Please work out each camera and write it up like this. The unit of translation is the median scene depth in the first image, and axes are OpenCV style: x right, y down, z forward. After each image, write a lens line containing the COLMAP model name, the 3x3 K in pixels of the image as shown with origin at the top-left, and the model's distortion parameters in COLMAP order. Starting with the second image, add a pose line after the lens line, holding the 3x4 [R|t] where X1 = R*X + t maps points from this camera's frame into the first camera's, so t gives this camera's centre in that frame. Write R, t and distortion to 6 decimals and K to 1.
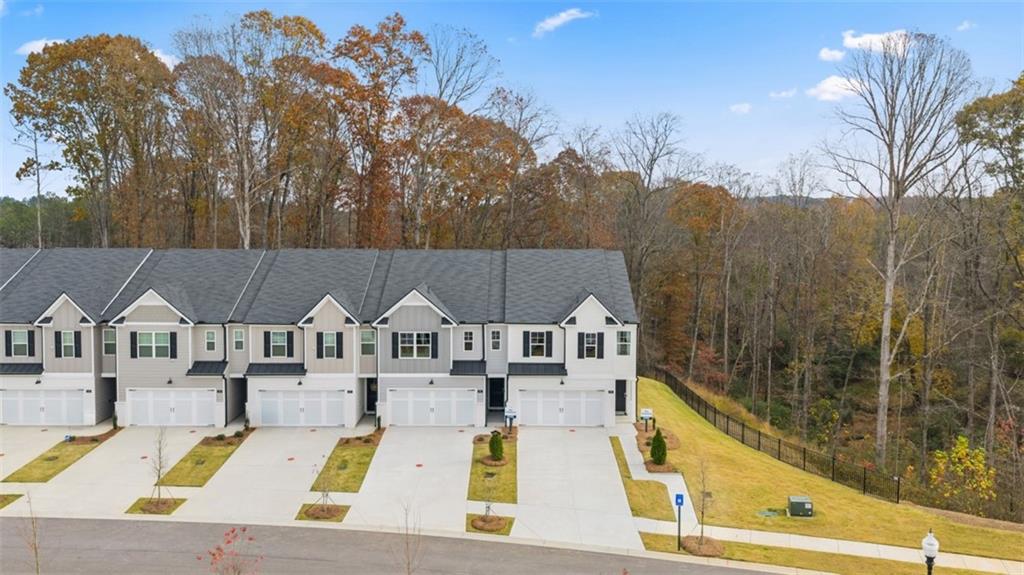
lens RADIAL K [[846.2, 0, 512.0], [0, 846.2, 287.5], [0, 0, 1]] dist [0.070411, -0.141898]
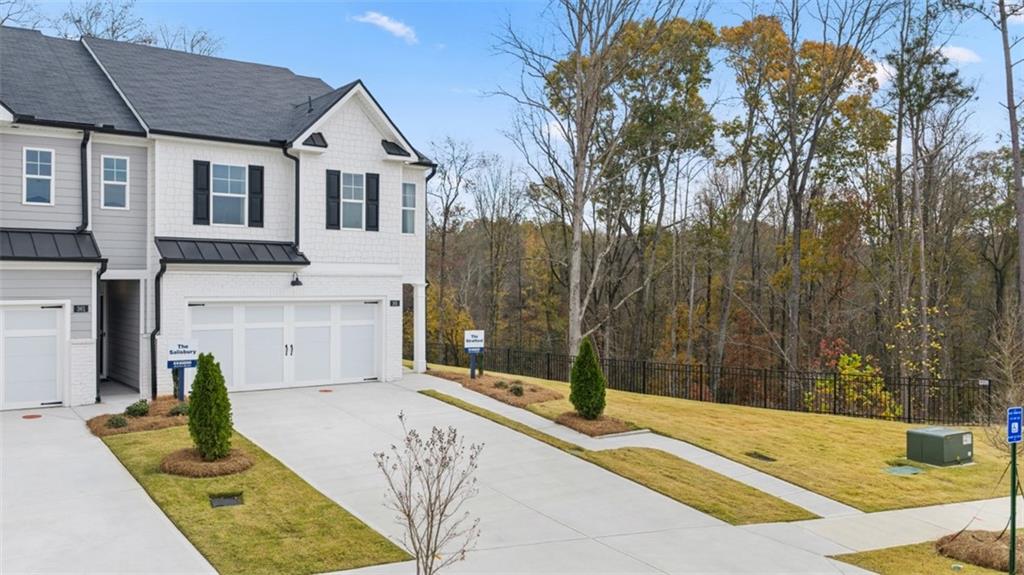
lens RADIAL K [[846.2, 0, 512.0], [0, 846.2, 287.5], [0, 0, 1]] dist [0.070411, -0.141898]
pose [[0.798657, -0.004364, 0.601771, -0.111709], [0.045955, 0.997496, -0.053758, 0.142394], [-0.600029, 0.070589, 0.796858, 0.589623]]
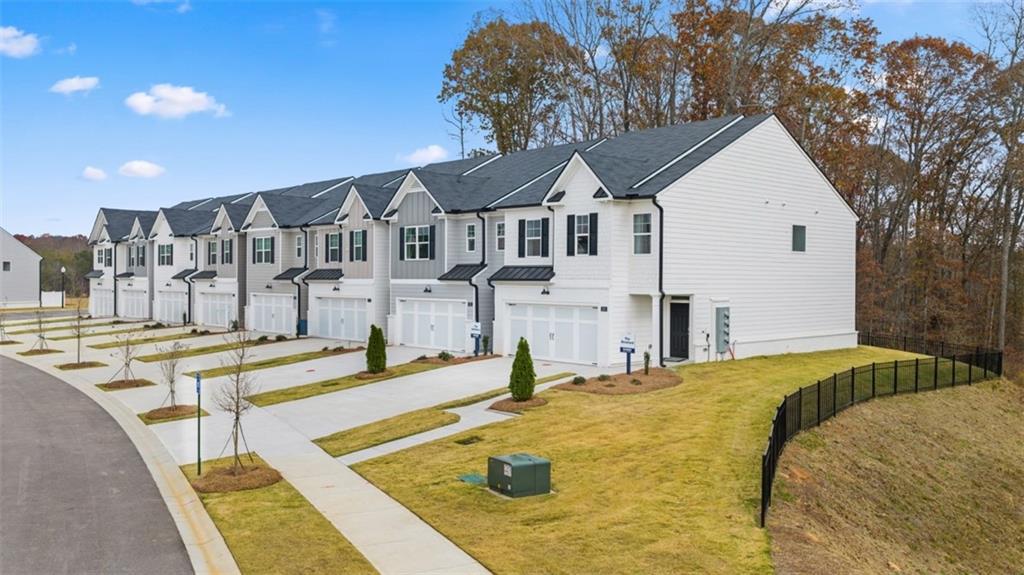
lens RADIAL K [[846.2, 0, 512.0], [0, 846.2, 287.5], [0, 0, 1]] dist [0.070411, -0.141898]
pose [[0.678059, 0.007047, -0.734974, 0.521631], [-0.058181, 0.997331, -0.044114, 0.138463], [0.732702, 0.072673, 0.676659, 0.534313]]
